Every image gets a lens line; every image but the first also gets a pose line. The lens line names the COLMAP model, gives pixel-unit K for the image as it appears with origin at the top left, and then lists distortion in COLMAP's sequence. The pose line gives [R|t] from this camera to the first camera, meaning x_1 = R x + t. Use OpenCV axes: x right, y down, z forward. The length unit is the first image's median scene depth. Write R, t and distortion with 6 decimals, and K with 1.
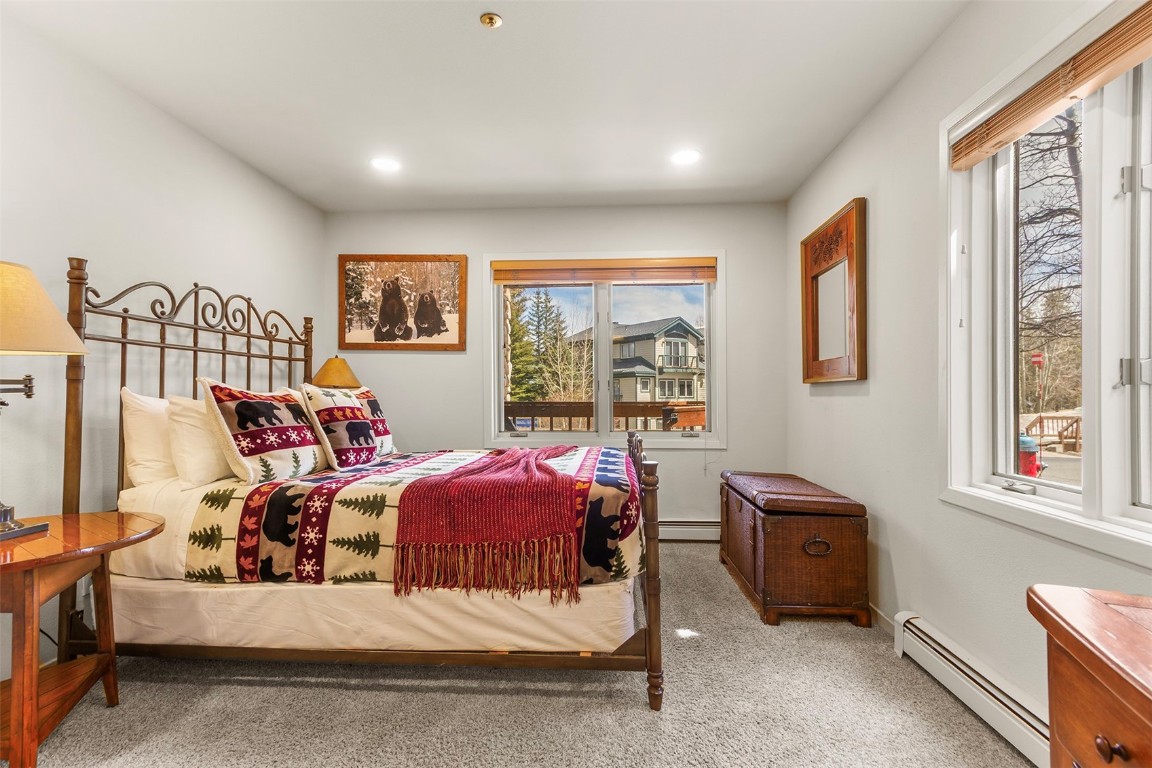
lens RADIAL K [[545.9, 0, 571.9], [0, 545.9, 394.8], [0, 0, 1]] dist [0.029142, -0.007566]
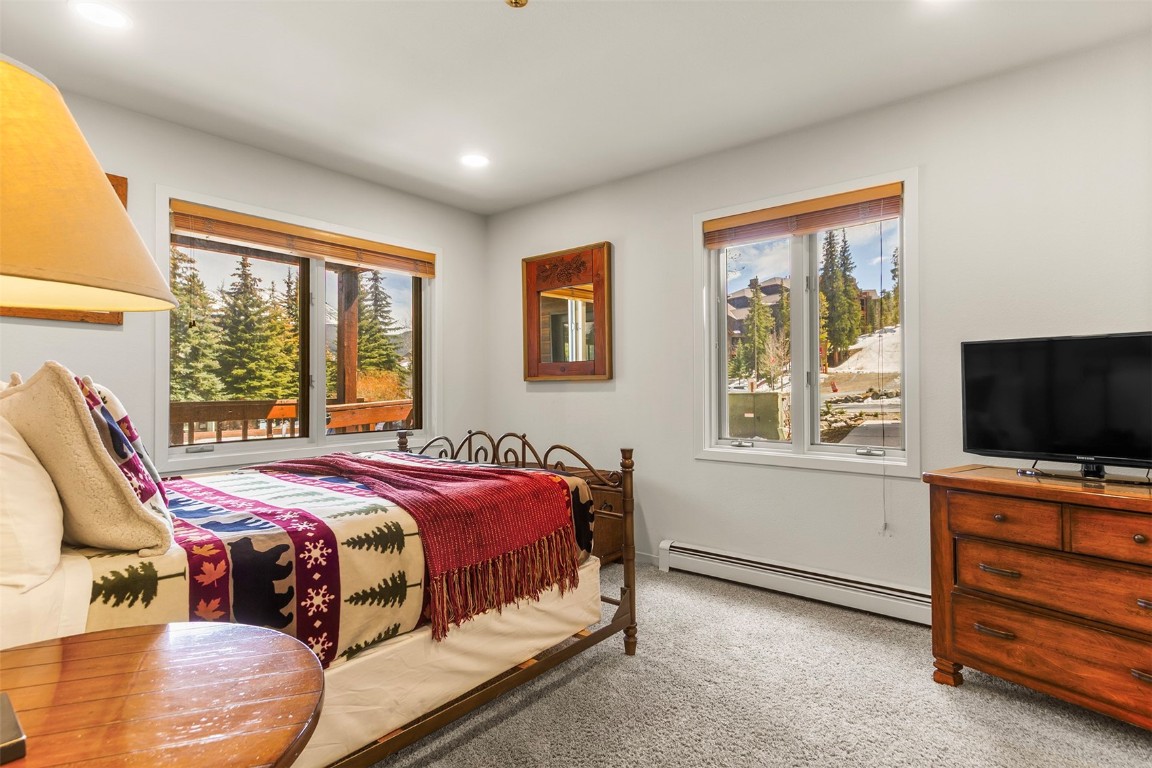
lens RADIAL K [[588.8, 0, 561.3], [0, 588.8, 383.4], [0, 0, 1]] dist [0.013900, -0.000091]
pose [[0.601960, 0.006200, 0.798502, -0.880152], [0.004471, 0.999928, -0.011134, -0.003119], [-0.798514, 0.010272, 0.601889, 0.317437]]
